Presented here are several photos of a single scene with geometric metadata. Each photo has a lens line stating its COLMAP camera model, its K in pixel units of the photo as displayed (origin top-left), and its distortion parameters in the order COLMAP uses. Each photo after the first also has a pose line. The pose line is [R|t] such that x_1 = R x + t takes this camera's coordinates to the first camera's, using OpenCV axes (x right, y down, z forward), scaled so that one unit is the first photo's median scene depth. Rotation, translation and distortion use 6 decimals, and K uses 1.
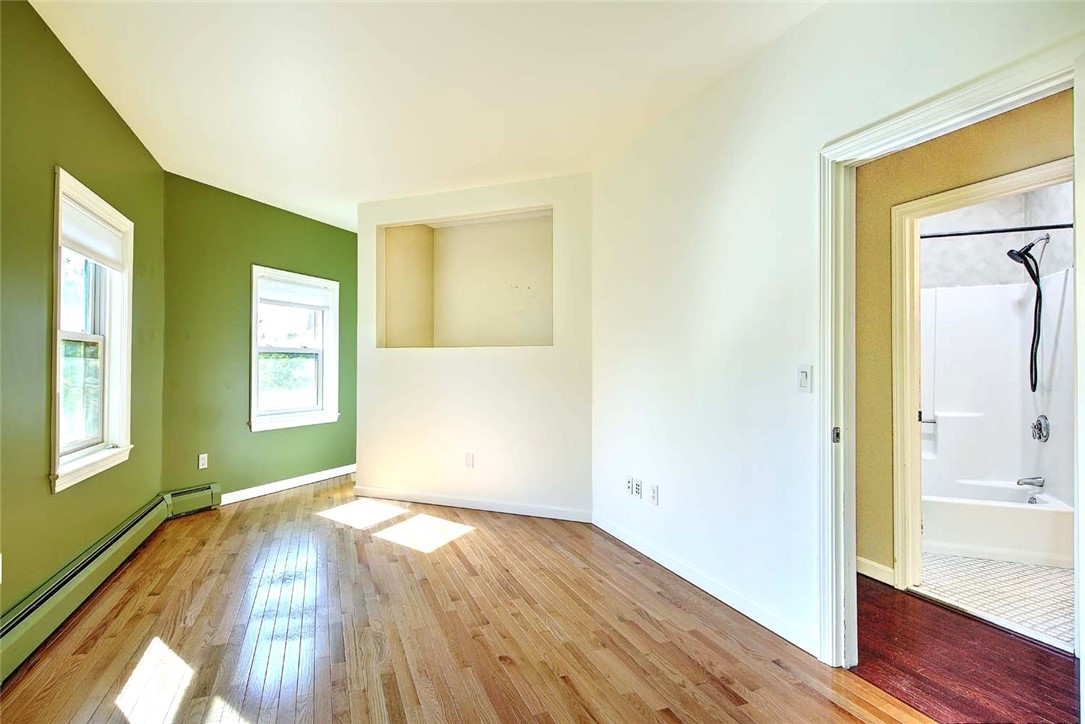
lens RADIAL K [[543.7, 0, 557.5], [0, 543.7, 364.7], [0, 0, 1]] dist [0.003960, 0.000100]
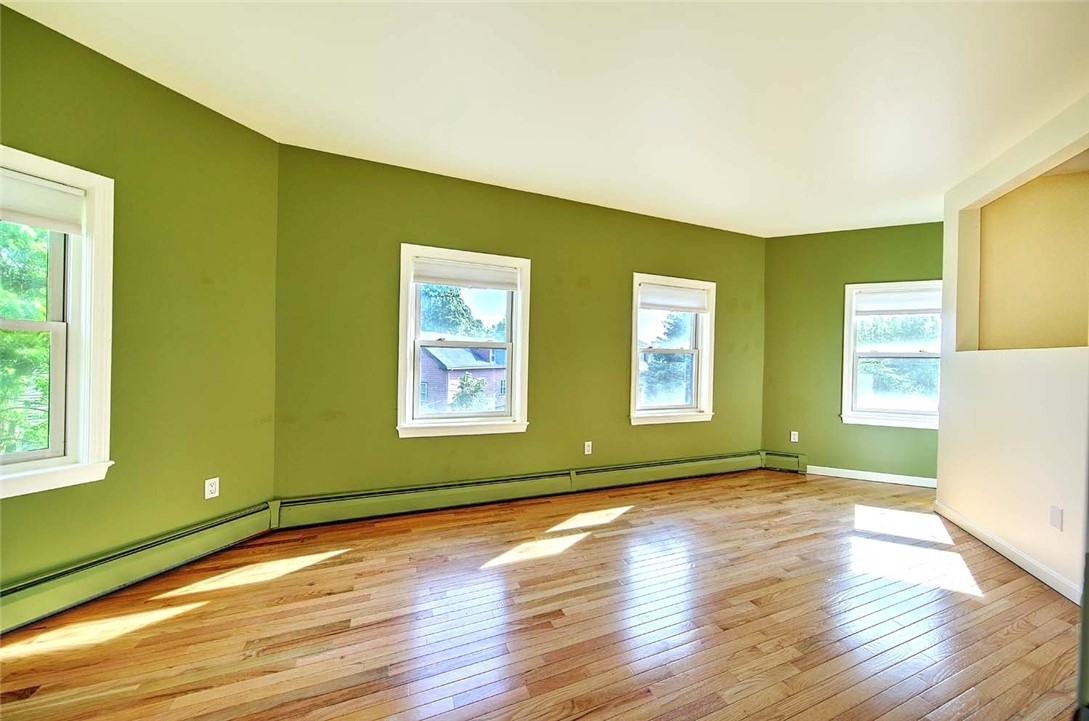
lens RADIAL K [[390.4, 0, 549.3], [0, 390.4, 360.4], [0, 0, 1]] dist [-0.001705, 0.000151]
pose [[-0.033853, 0.005630, -0.999411, 0.399761], [-0.014561, 0.999875, 0.006126, -0.013487], [0.999321, 0.014760, -0.033767, 0.464003]]
